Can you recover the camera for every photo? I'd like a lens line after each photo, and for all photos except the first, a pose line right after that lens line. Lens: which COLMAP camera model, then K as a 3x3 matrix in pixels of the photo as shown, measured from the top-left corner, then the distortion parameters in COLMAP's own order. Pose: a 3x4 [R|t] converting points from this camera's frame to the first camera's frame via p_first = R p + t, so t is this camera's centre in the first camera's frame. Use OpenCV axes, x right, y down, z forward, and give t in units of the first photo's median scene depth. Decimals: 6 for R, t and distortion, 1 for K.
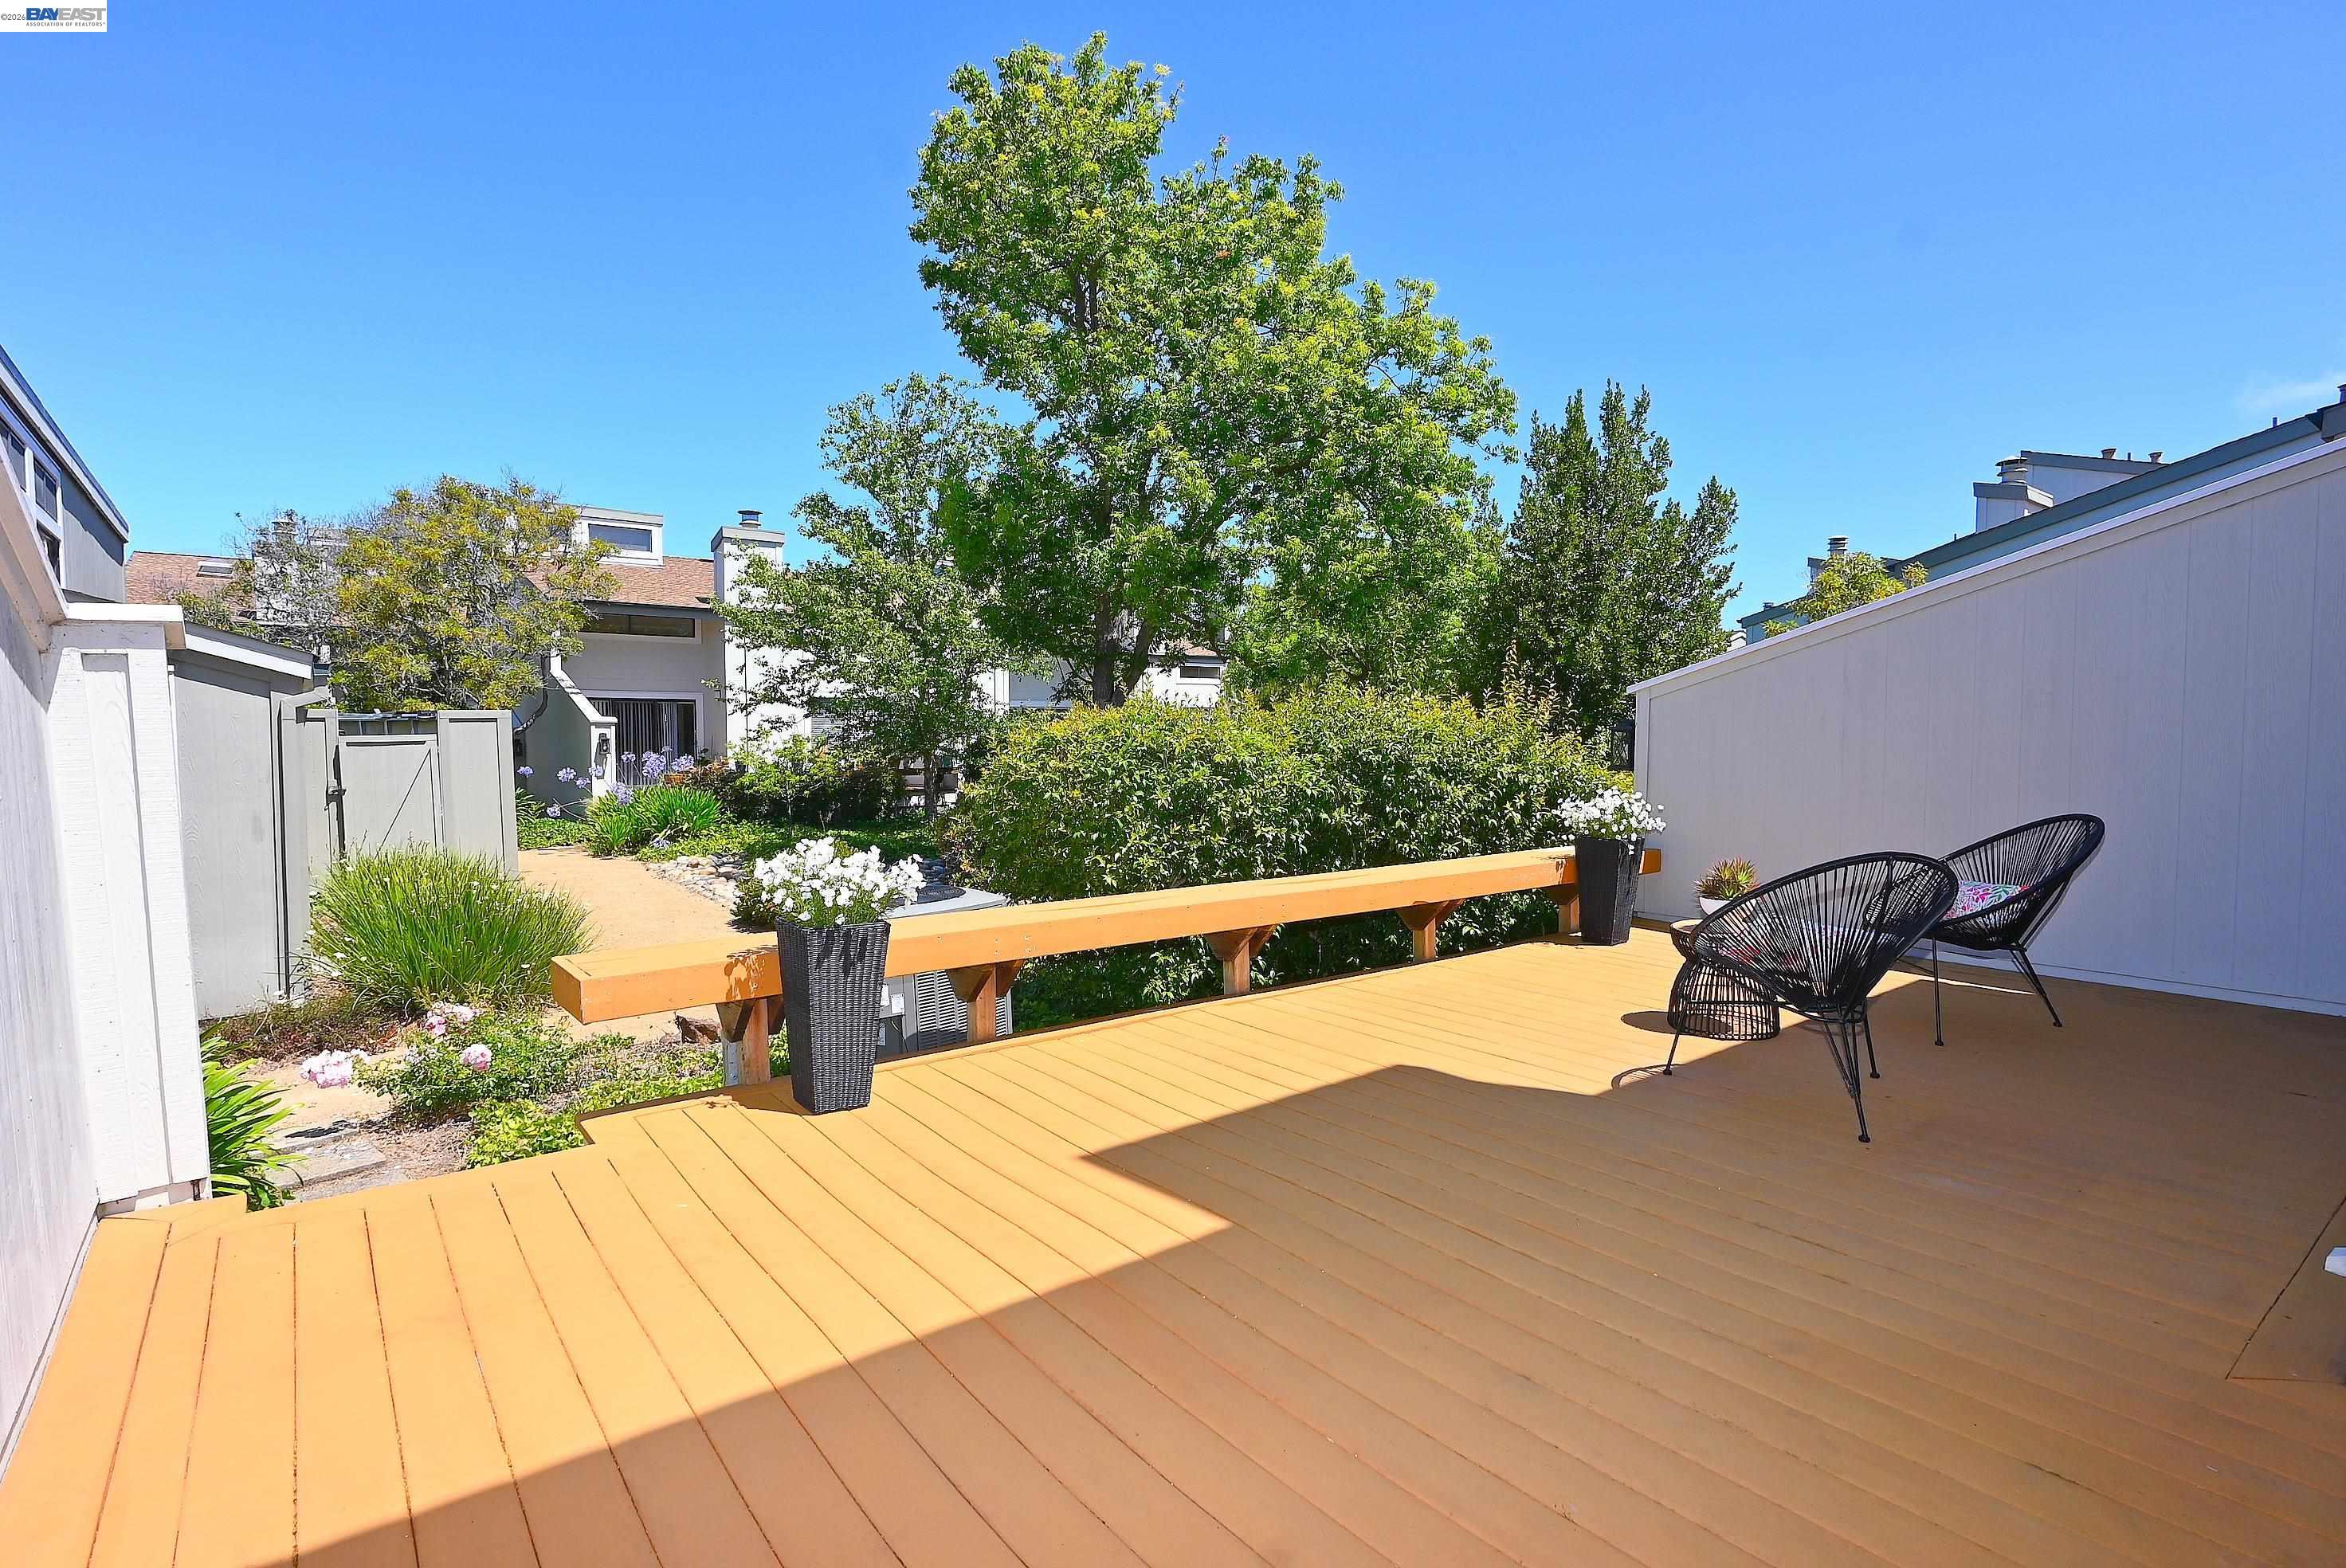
lens RADIAL K [[1158.7, 0, 1175.4], [0, 1158.7, 782.4], [0, 0, 1]] dist [-0.007436, 0.000678]
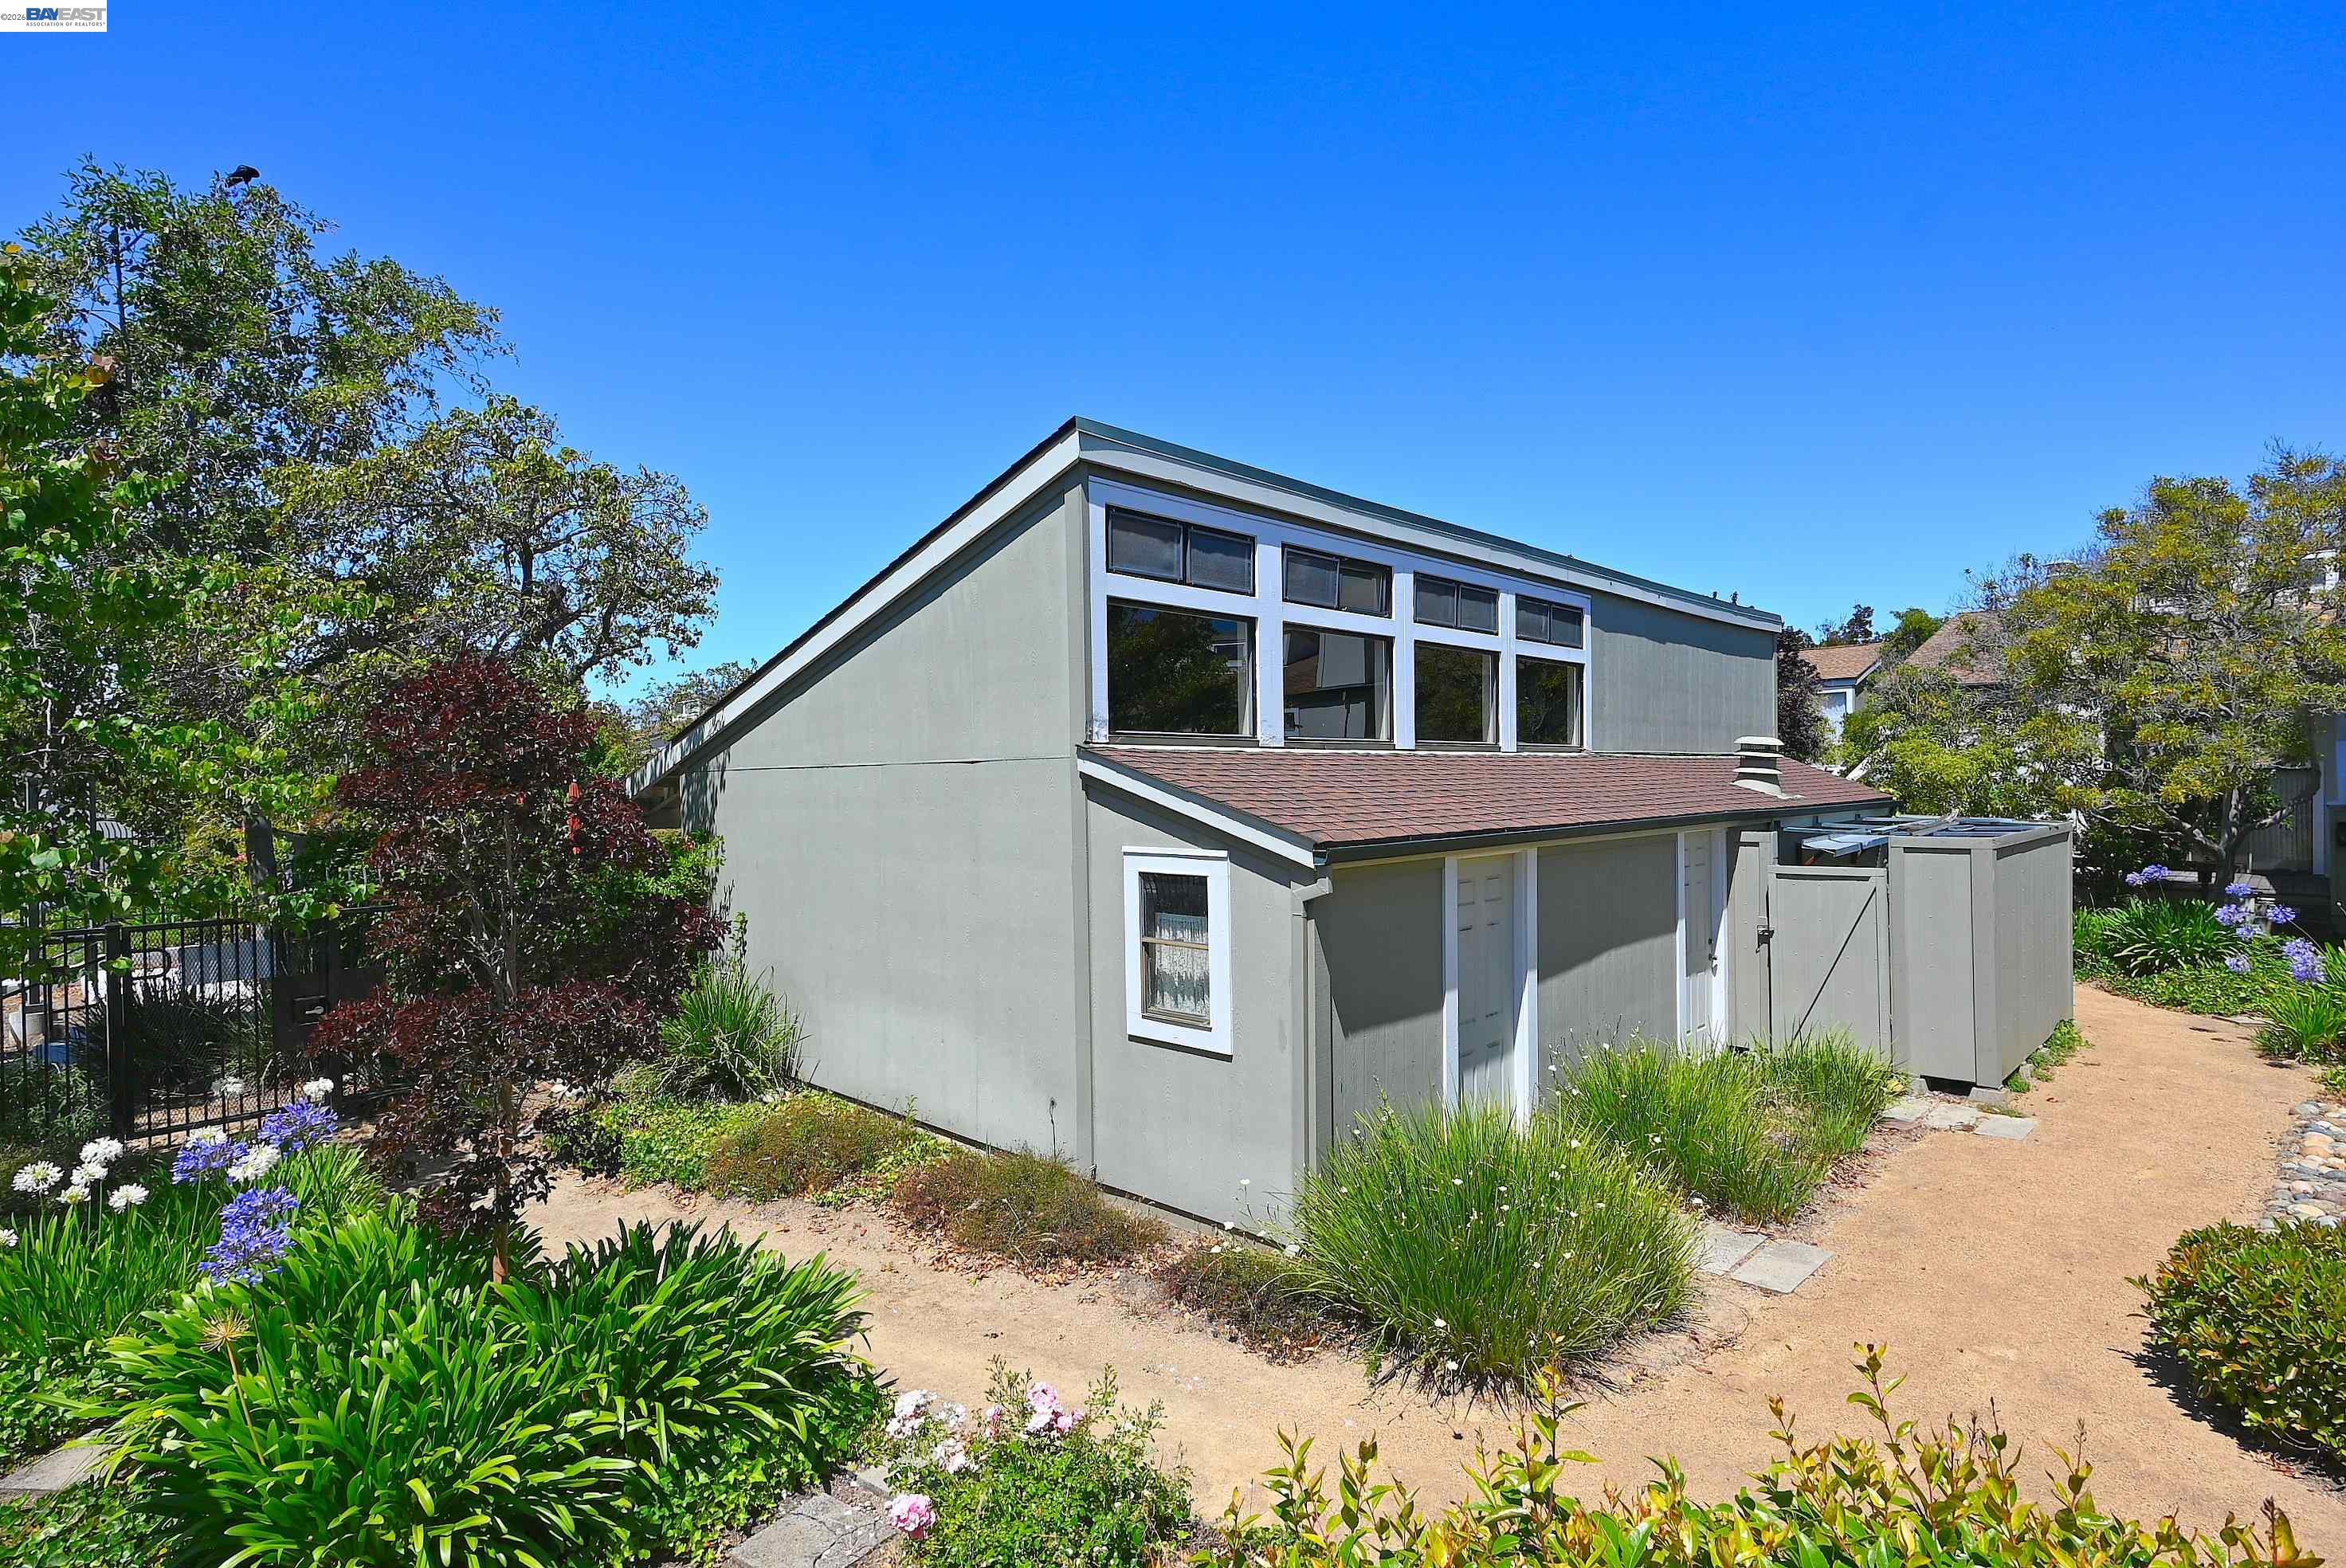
lens RADIAL K [[1180.2, 0, 1173.0], [0, 1180.2, 784.0], [0, 0, 1]] dist [-0.020248, 0.008552]
pose [[0.134436, 0.012856, -0.990839, 0.024694], [-0.036825, 0.999290, 0.007969, -0.057329], [0.990238, 0.035416, 0.134814, 0.306397]]
